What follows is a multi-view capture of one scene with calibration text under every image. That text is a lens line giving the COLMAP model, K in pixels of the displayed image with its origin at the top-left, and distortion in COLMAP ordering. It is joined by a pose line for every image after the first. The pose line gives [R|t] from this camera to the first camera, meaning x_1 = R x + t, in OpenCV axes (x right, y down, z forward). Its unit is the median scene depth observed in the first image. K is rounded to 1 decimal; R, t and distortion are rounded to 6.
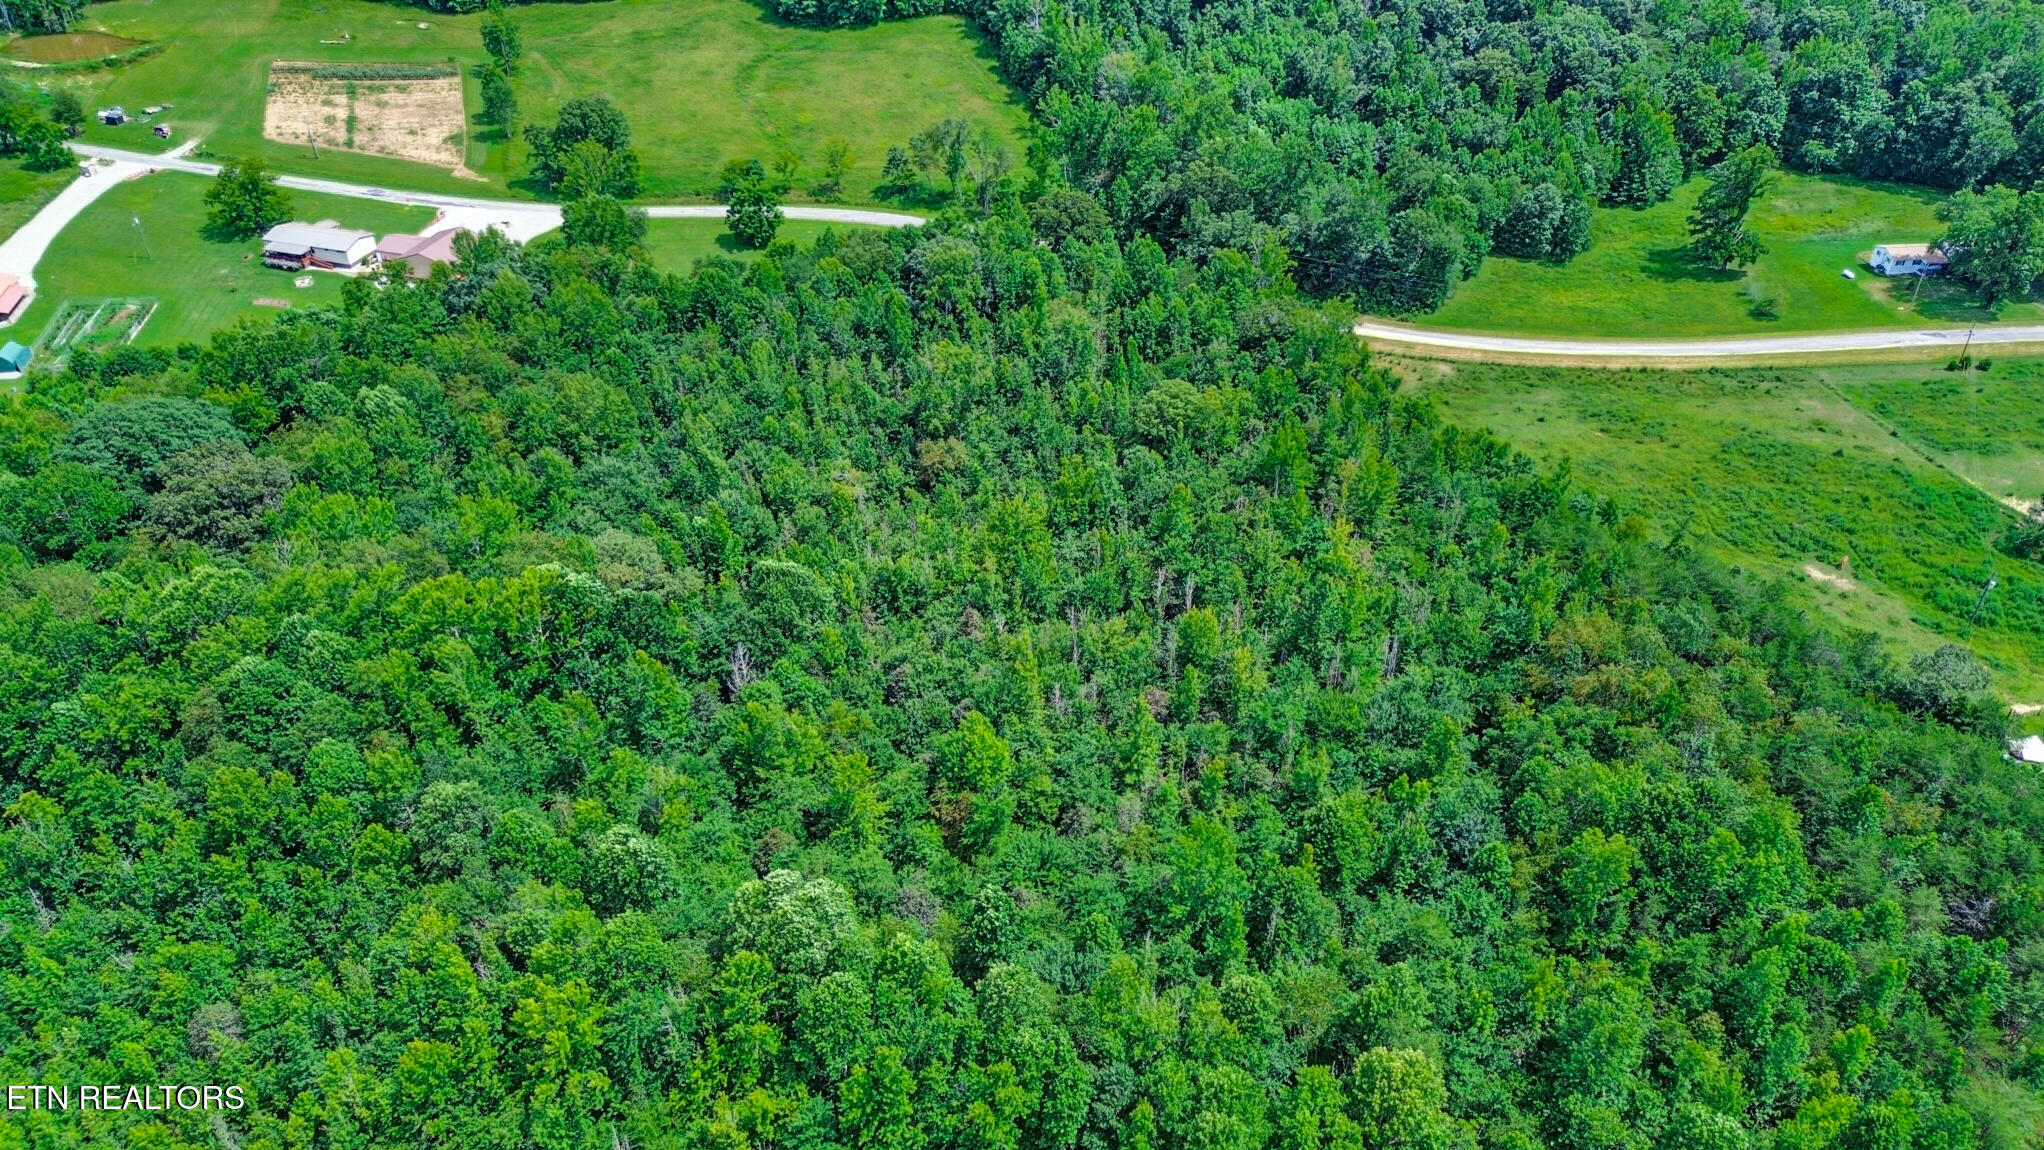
lens RADIAL K [[1452.6, 0, 1019.1], [0, 1452.6, 578.5], [0, 0, 1]] dist [0.030225, -0.008962]
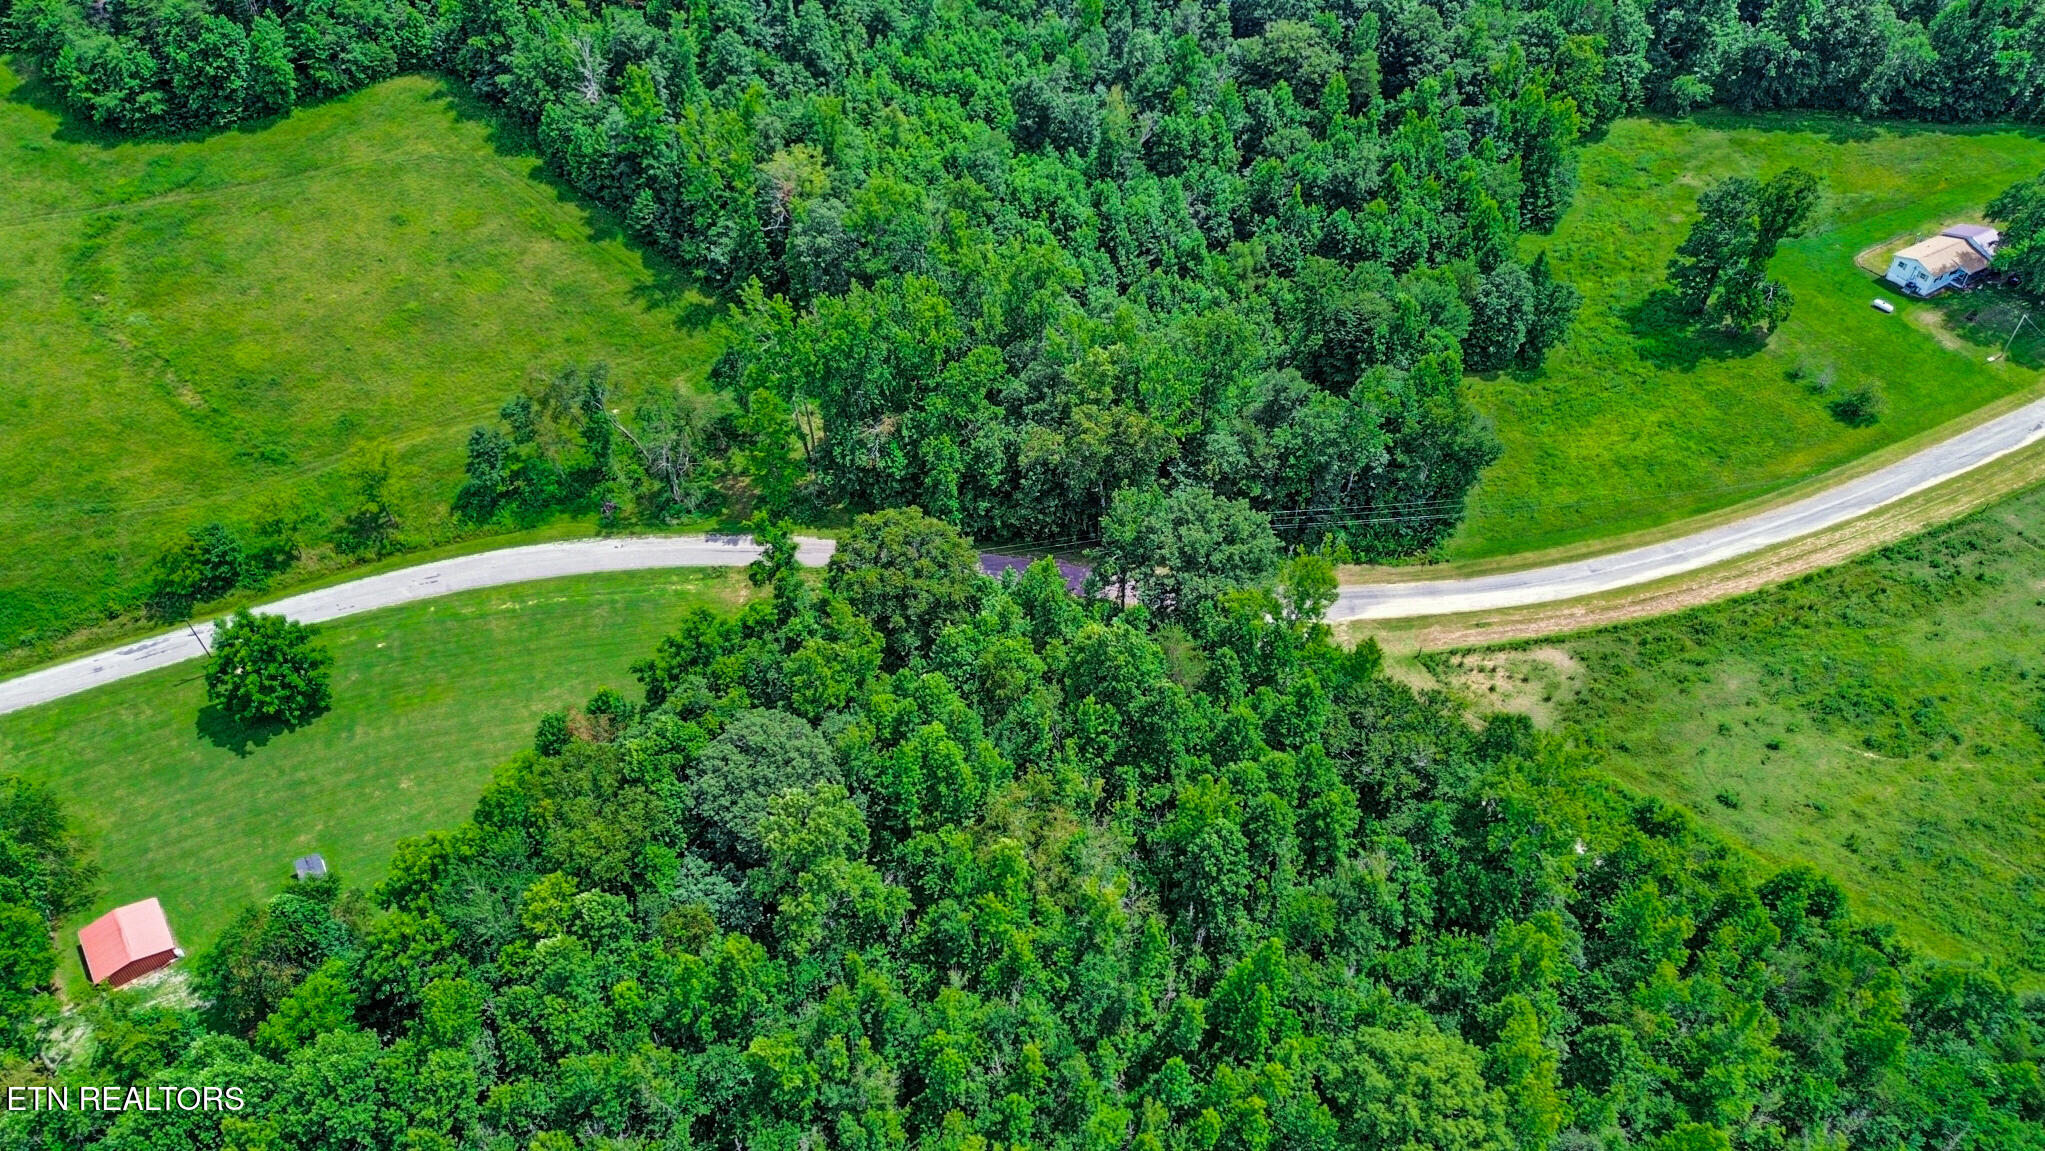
lens RADIAL K [[1453.3, 0, 1026.8], [0, 1453.3, 571.2], [0, 0, 1]] dist [0.030225, -0.008962]
pose [[0.900989, -0.303086, 0.310416, -0.080989], [0.255430, 0.948936, 0.185135, -0.279166], [-0.350677, -0.087515, 0.932398, 0.381685]]
